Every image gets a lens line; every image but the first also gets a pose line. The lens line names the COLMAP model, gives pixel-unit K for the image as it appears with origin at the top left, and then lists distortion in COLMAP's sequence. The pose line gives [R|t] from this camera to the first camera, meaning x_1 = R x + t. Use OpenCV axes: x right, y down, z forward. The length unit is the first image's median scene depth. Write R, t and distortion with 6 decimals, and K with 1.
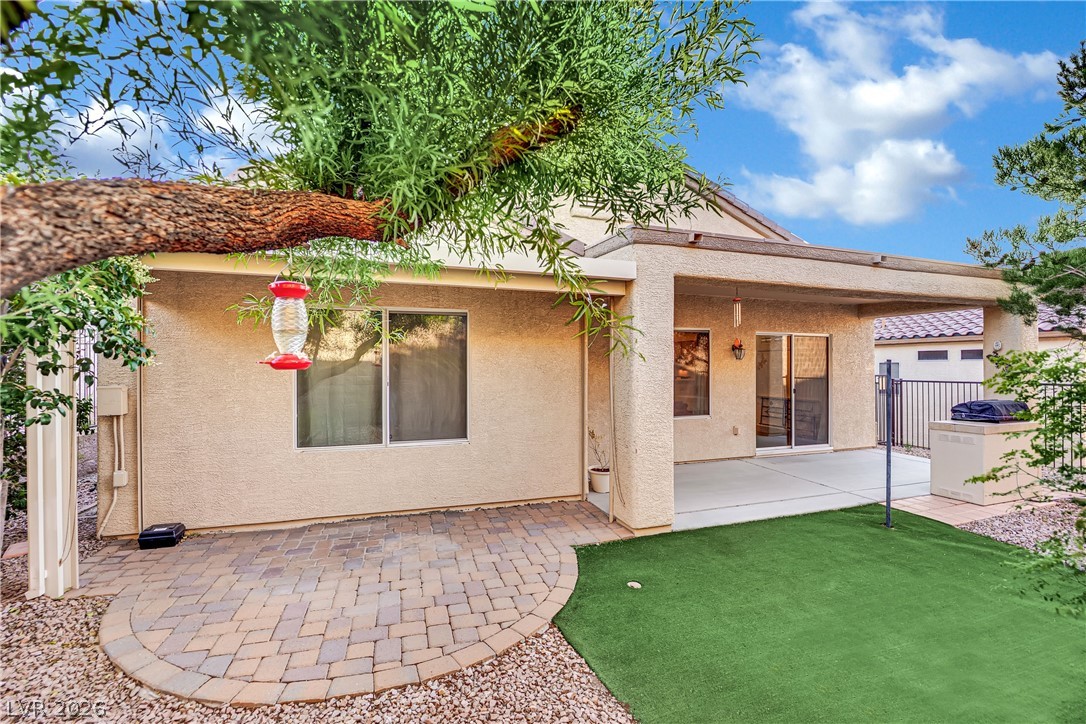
lens RADIAL K [[455.0, 0, 543.0], [0, 455.0, 362.0], [0, 0, 1]] dist [-0.022052, 0.000159]
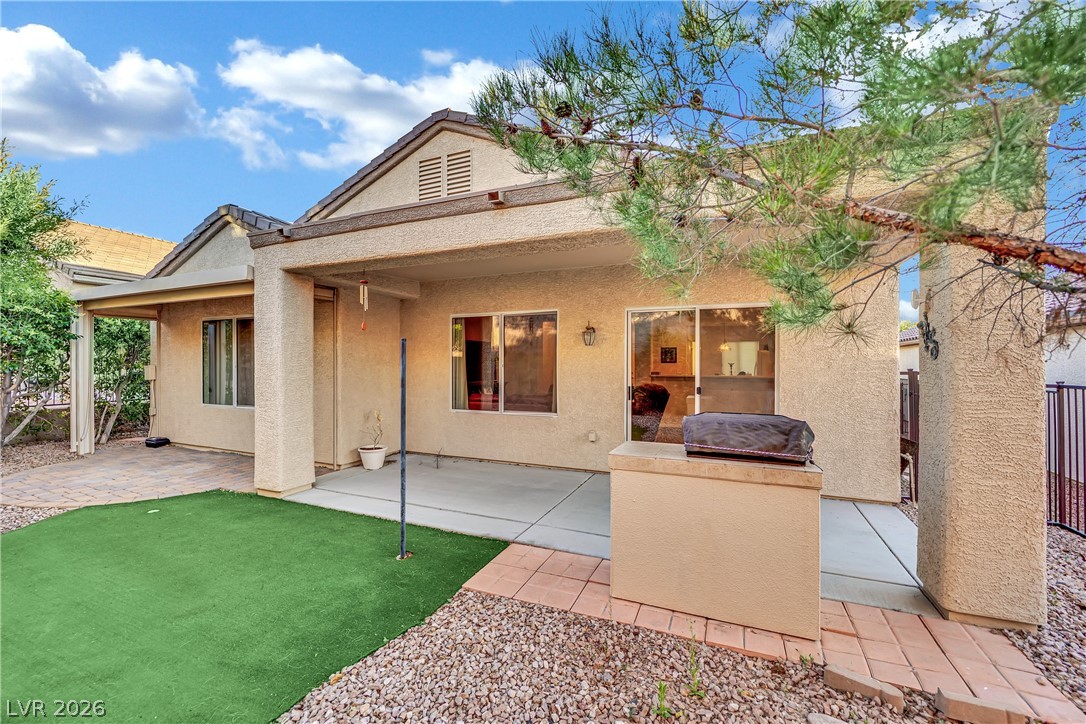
lens RADIAL K [[455.0, 0, 543.0], [0, 455.0, 362.0], [0, 0, 1]] dist [-0.022052, 0.000159]
pose [[0.750573, -0.002699, -0.660782, 1.309817], [0.004909, 0.999987, 0.001492, 0.032132], [0.660769, -0.004364, 0.750577, 0.514822]]
